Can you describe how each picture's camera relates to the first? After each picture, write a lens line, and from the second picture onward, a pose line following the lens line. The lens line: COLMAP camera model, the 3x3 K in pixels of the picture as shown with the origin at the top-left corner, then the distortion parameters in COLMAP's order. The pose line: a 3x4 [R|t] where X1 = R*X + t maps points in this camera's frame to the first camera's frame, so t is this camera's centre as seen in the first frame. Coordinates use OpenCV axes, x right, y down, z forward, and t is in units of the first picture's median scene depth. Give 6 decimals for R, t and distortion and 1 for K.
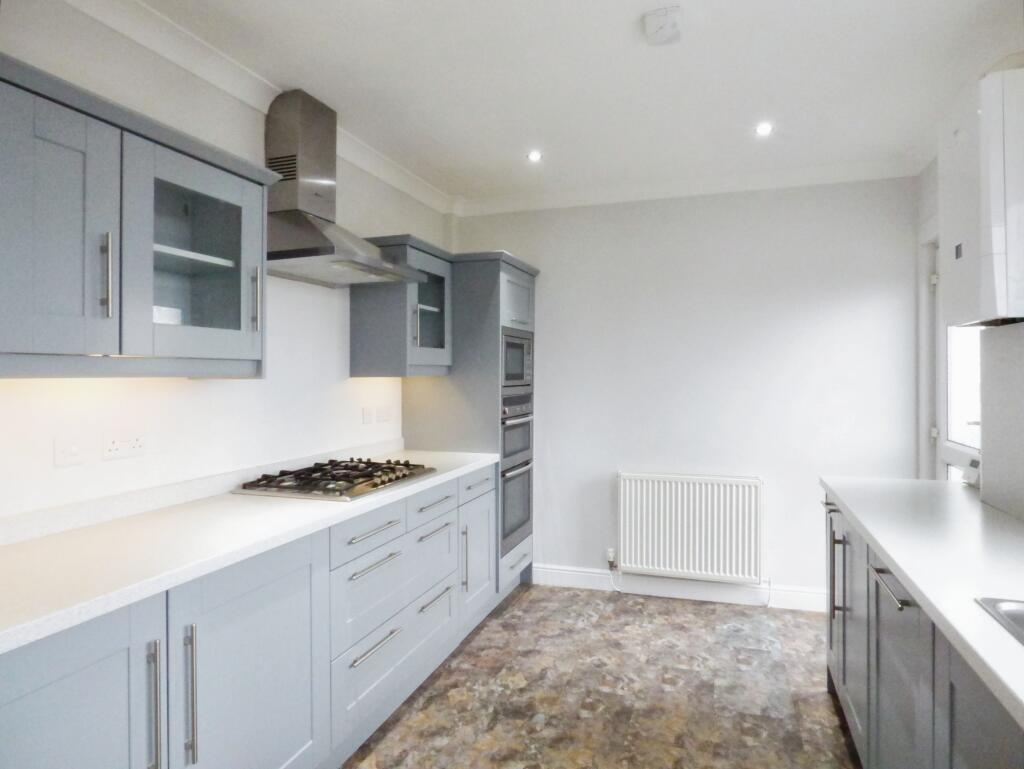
lens RADIAL K [[616.5, 0, 503.0], [0, 616.5, 376.3], [0, 0, 1]] dist [-0.019817, 0.001750]
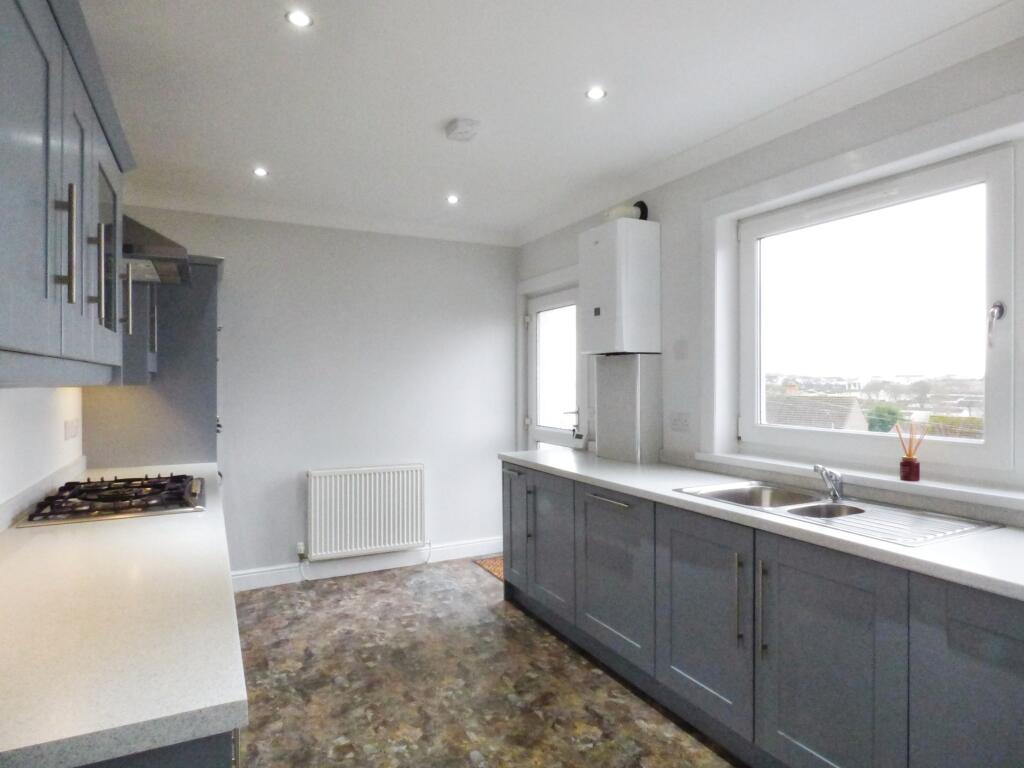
lens RADIAL K [[616.5, 0, 510.4], [0, 616.5, 387.8], [0, 0, 1]] dist [-0.019817, 0.001750]
pose [[0.690601, -0.002928, 0.723230, -0.420956], [0.000561, 0.999994, 0.003513, 0.003845], [-0.723235, -0.002021, 0.690599, -0.020577]]
